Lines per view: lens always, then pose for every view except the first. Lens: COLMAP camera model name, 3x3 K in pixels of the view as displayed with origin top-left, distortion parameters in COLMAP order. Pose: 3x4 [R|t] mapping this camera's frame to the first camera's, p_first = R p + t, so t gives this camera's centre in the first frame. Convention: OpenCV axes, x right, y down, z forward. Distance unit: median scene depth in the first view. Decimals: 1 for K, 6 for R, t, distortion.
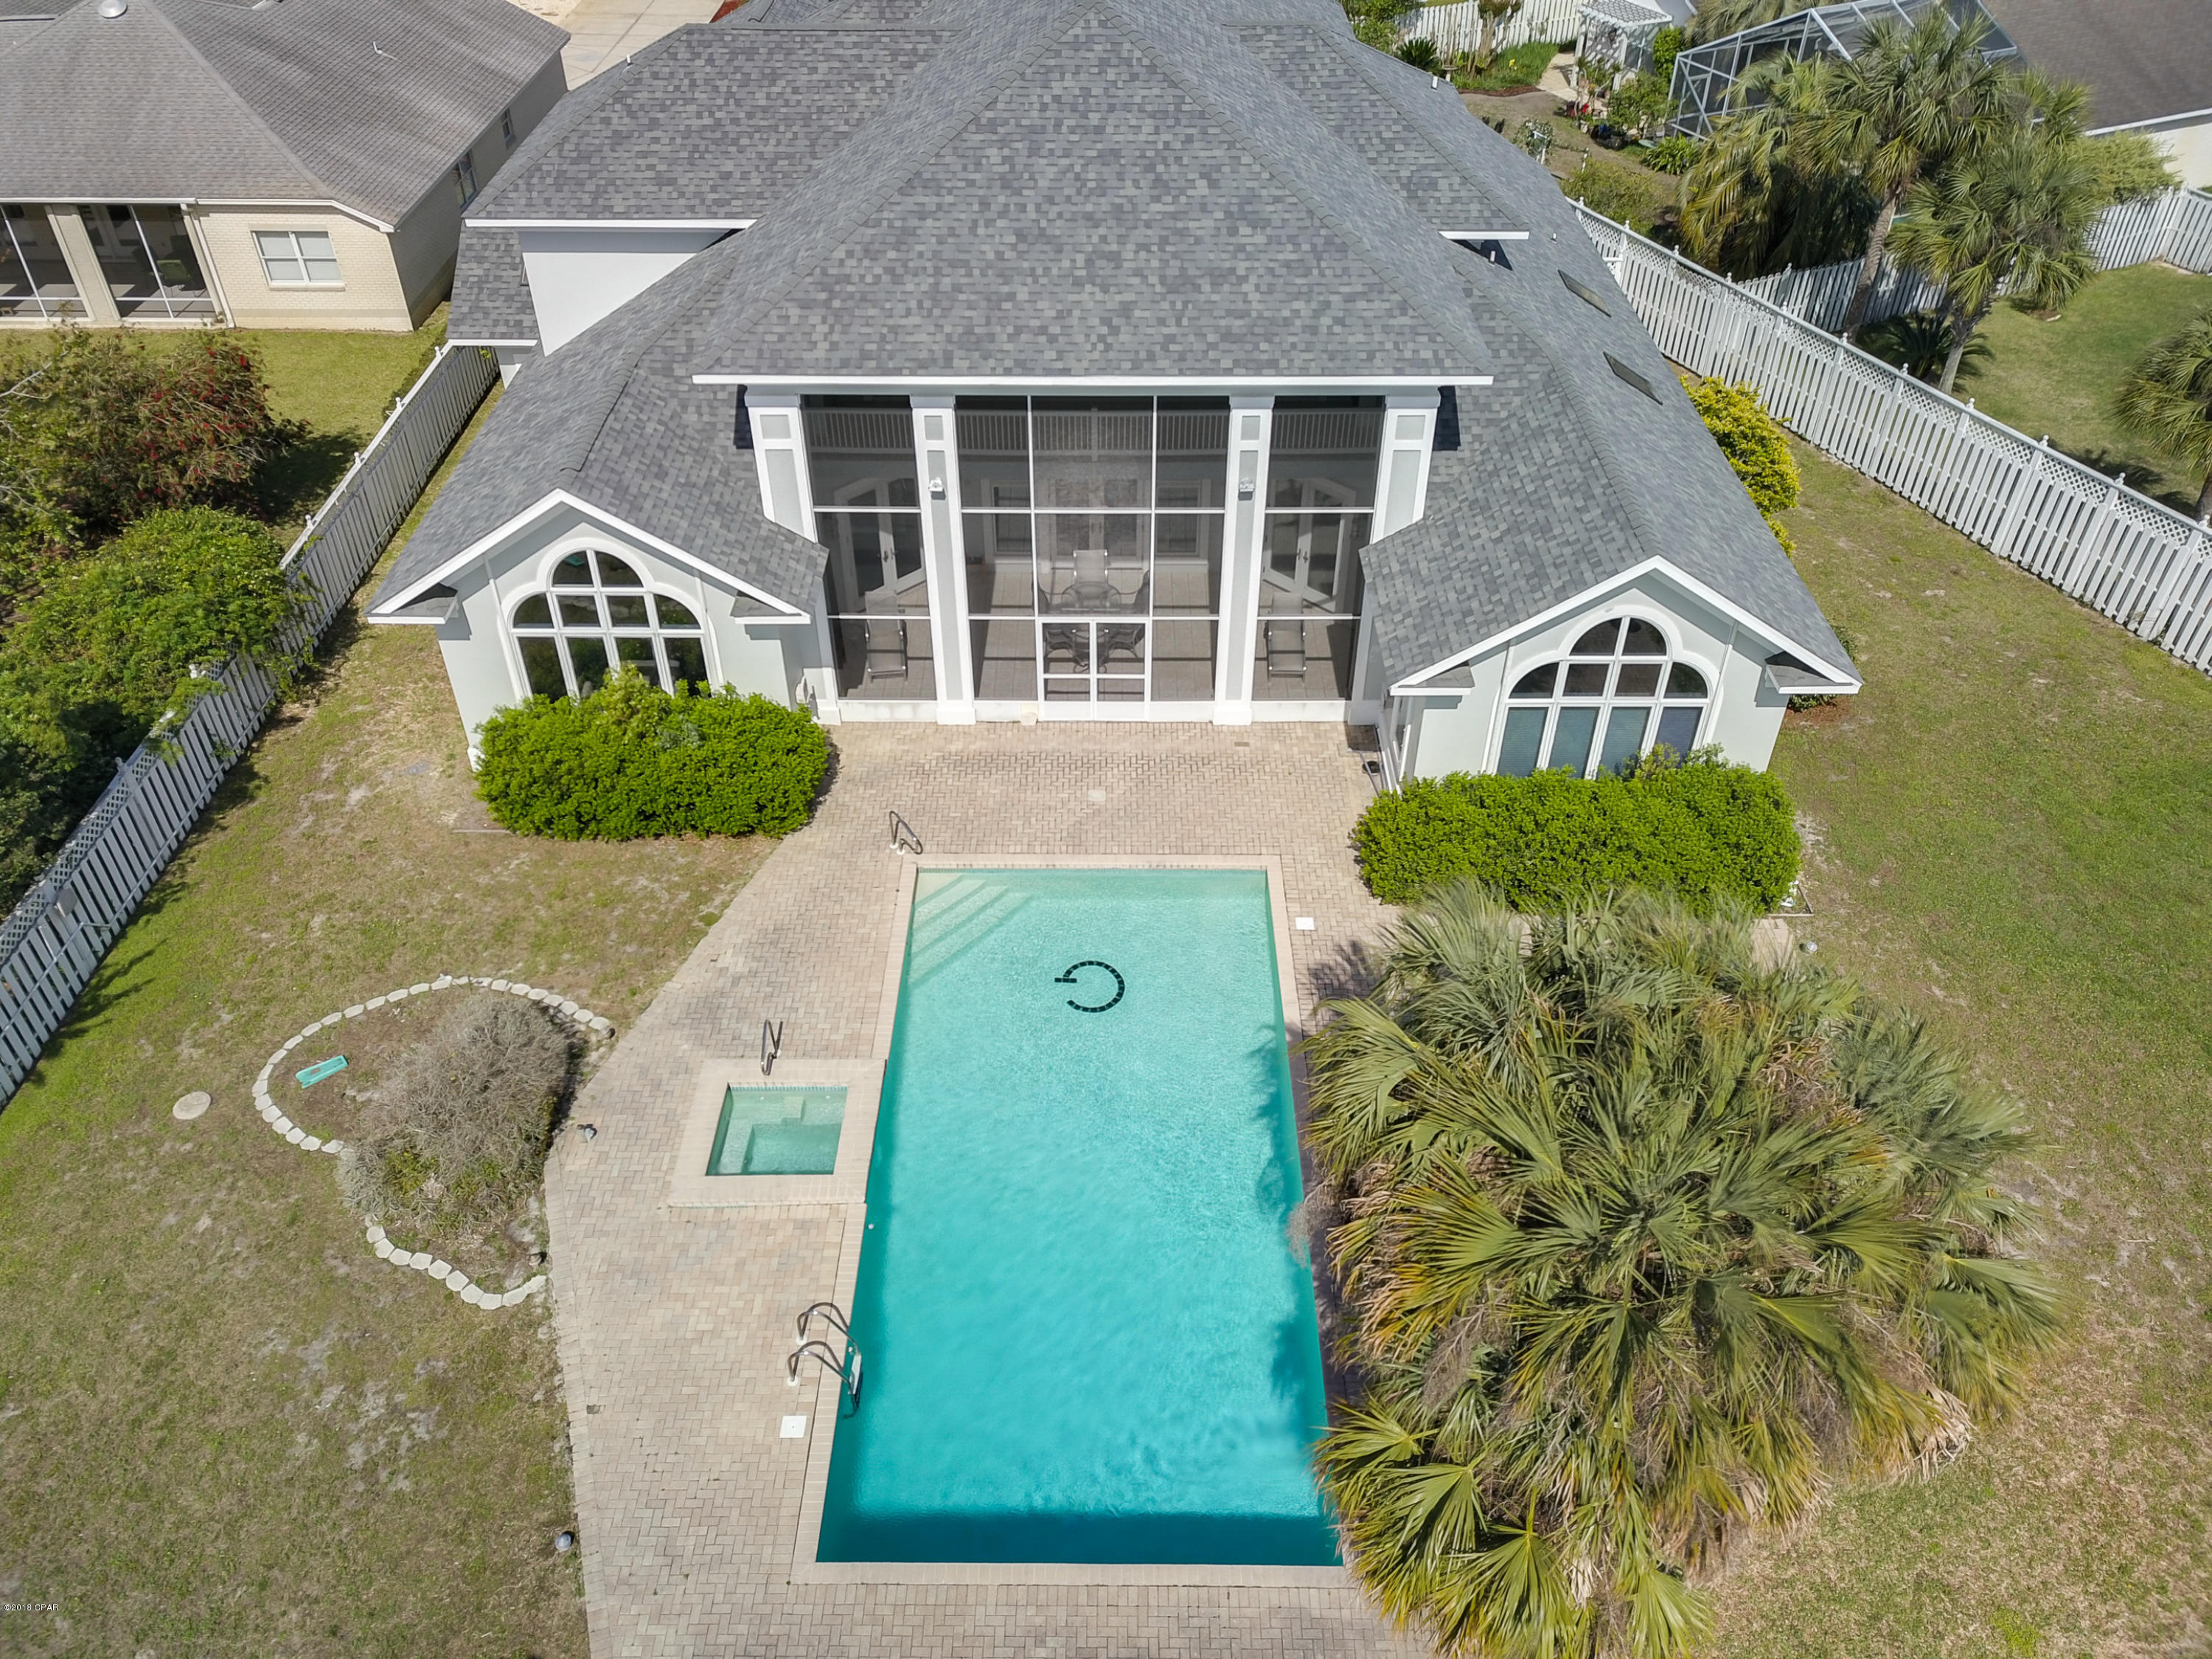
lens RADIAL K [[1707.7, 0, 1107.6], [0, 1707.7, 849.8], [0, 0, 1]] dist [-0.001478, -0.002429]
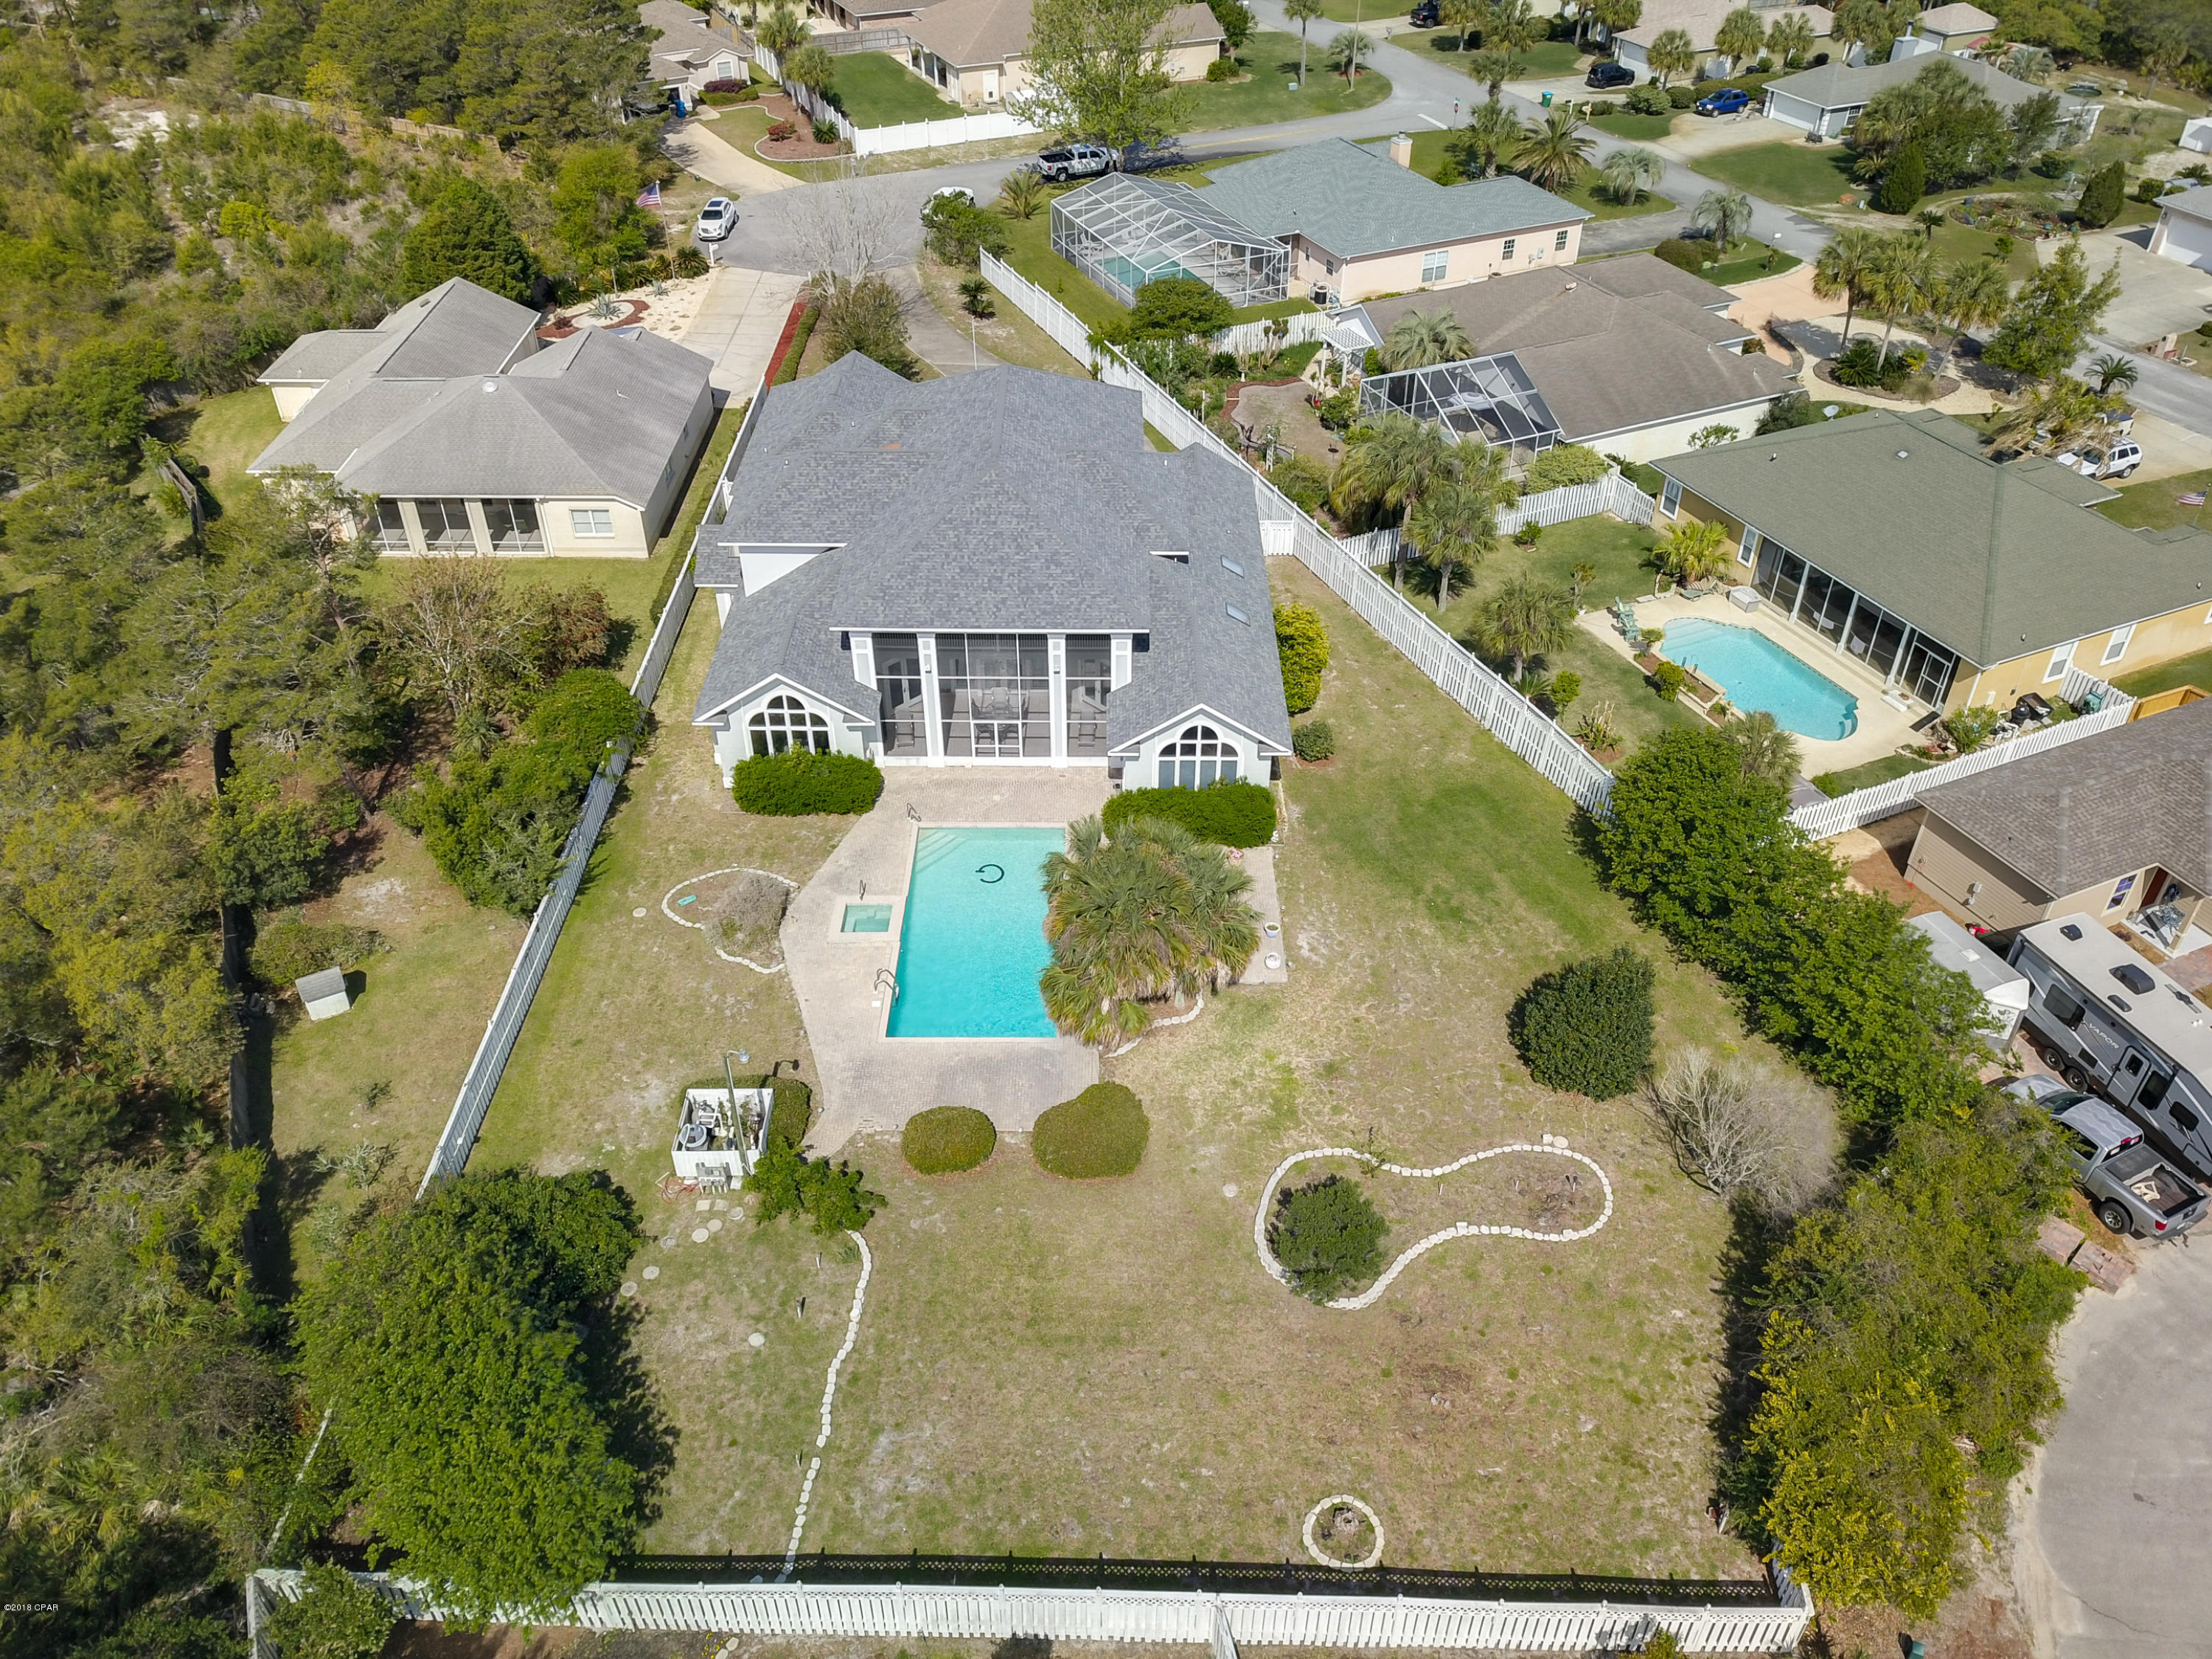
lens RADIAL K [[1777.4, 0, 1130.0], [0, 1777.4, 826.7], [0, 0, 1]] dist [0.027977, -0.032240]
pose [[0.999939, 0.000844, 0.011032, 0.156401], [-0.000369, 0.999077, -0.042961, 0.116599], [-0.011058, 0.042954, 0.999016, -1.485347]]
